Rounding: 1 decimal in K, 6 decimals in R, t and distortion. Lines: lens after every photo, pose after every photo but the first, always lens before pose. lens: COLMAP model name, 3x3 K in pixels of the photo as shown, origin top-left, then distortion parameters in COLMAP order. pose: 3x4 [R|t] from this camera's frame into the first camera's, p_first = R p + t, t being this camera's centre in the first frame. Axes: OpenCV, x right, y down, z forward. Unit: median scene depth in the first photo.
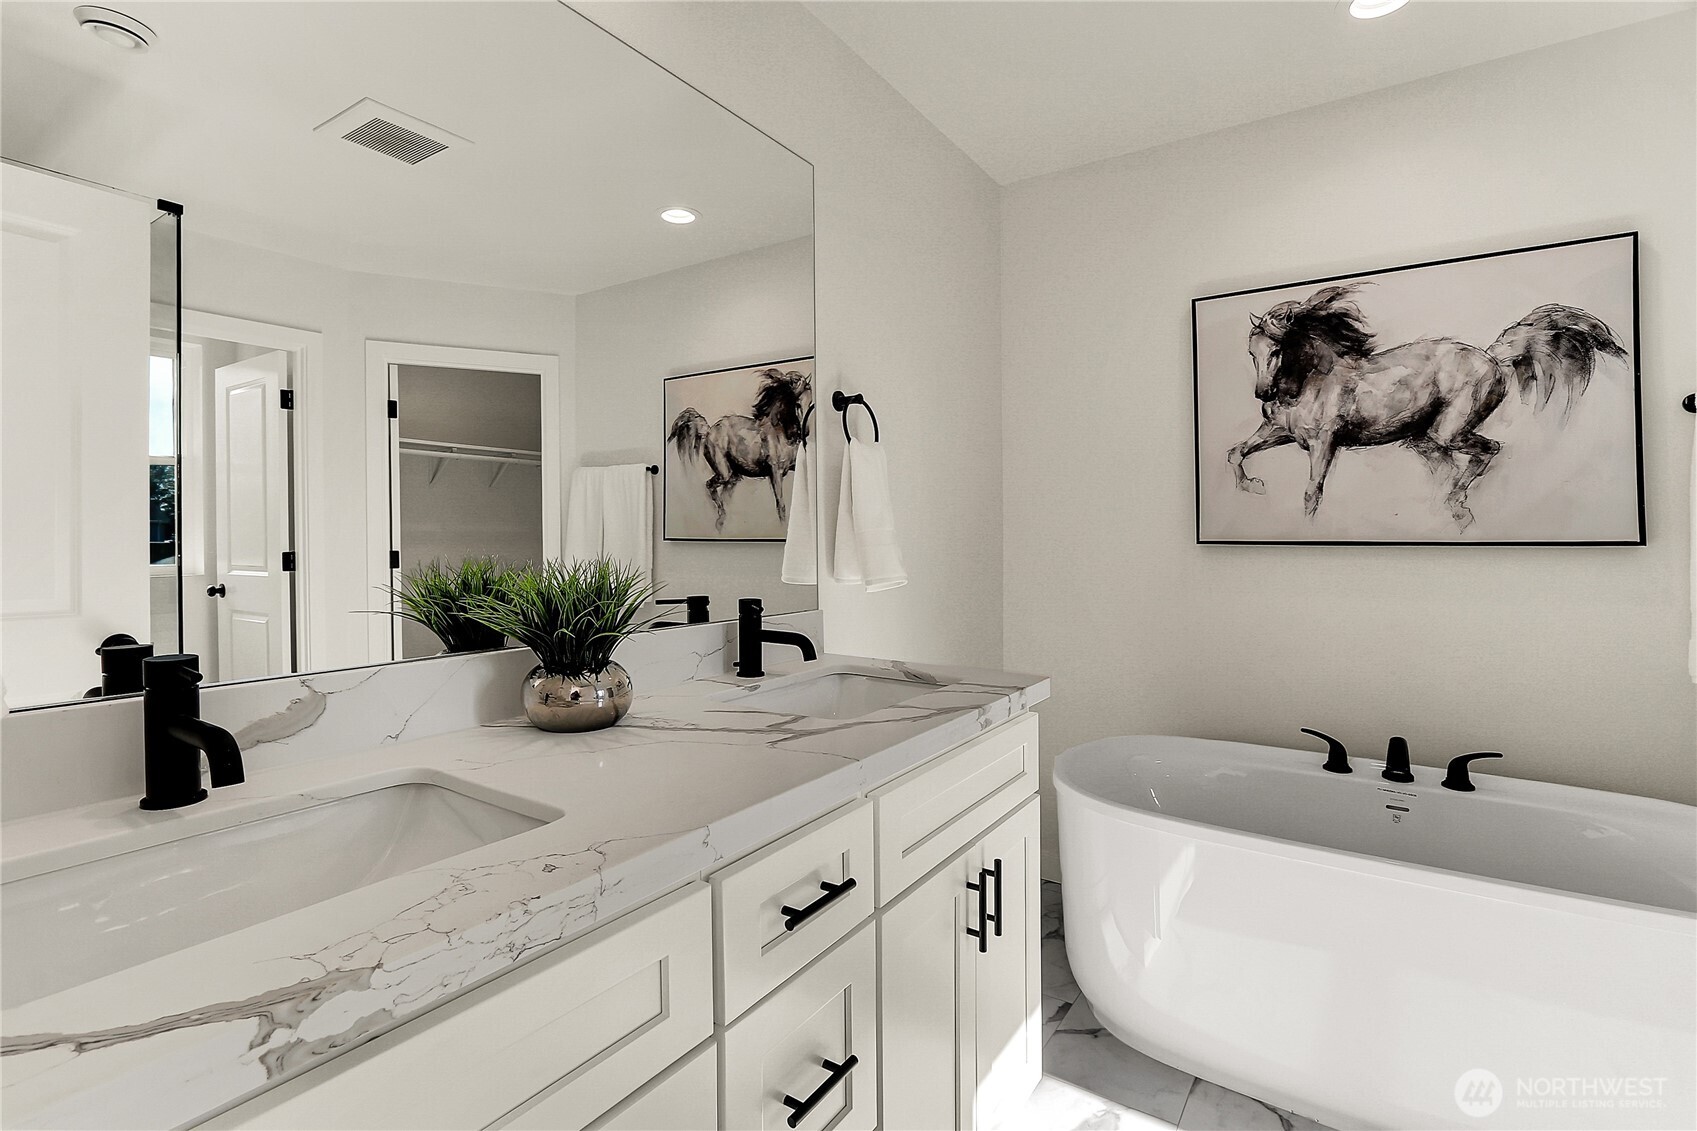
lens RADIAL K [[785.6, 0, 850.3], [0, 785.6, 553.0], [0, 0, 1]] dist [-0.000001, 0.000078]
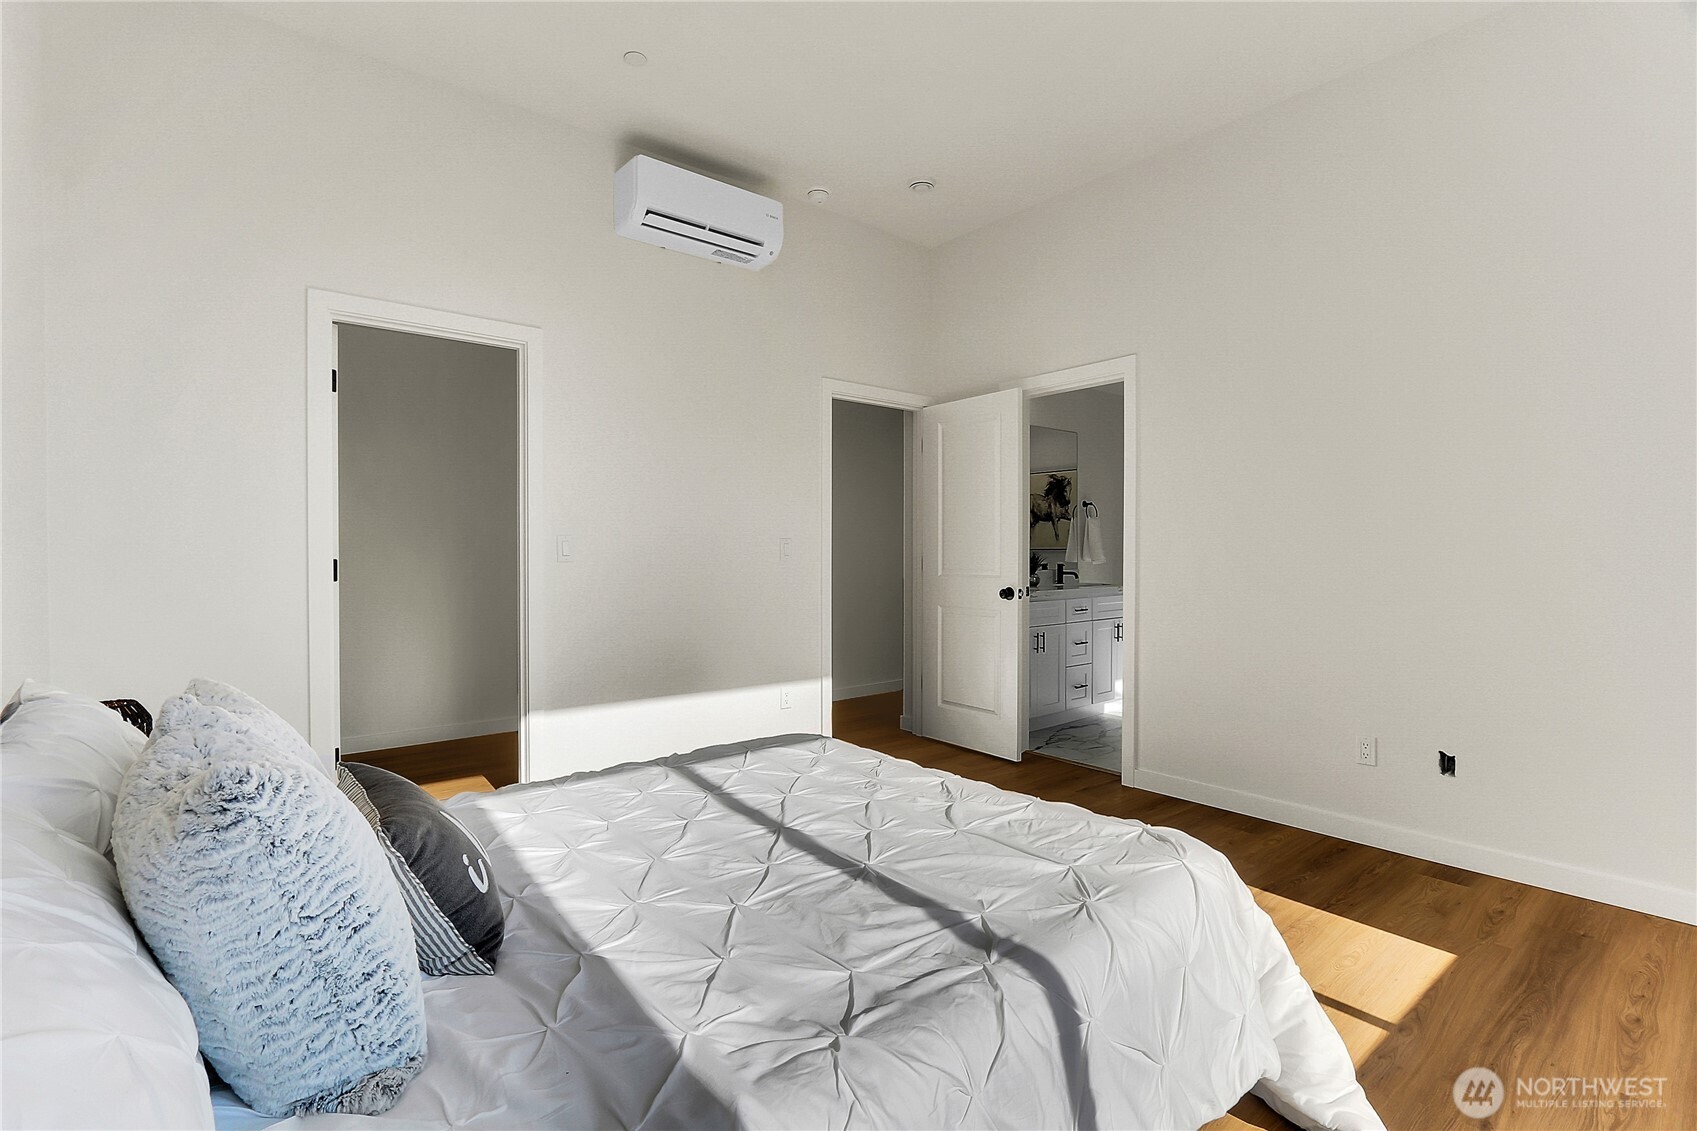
lens RADIAL K [[785.6, 0, 849.3], [0, 785.6, 563.8], [0, 0, 1]] dist [-0.000001, 0.000078]
pose [[0.956623, 0.011676, -0.291096, 0.001745], [-0.010699, 0.999931, 0.004948, 0.024451], [0.291134, -0.001619, 0.956681, -1.418163]]
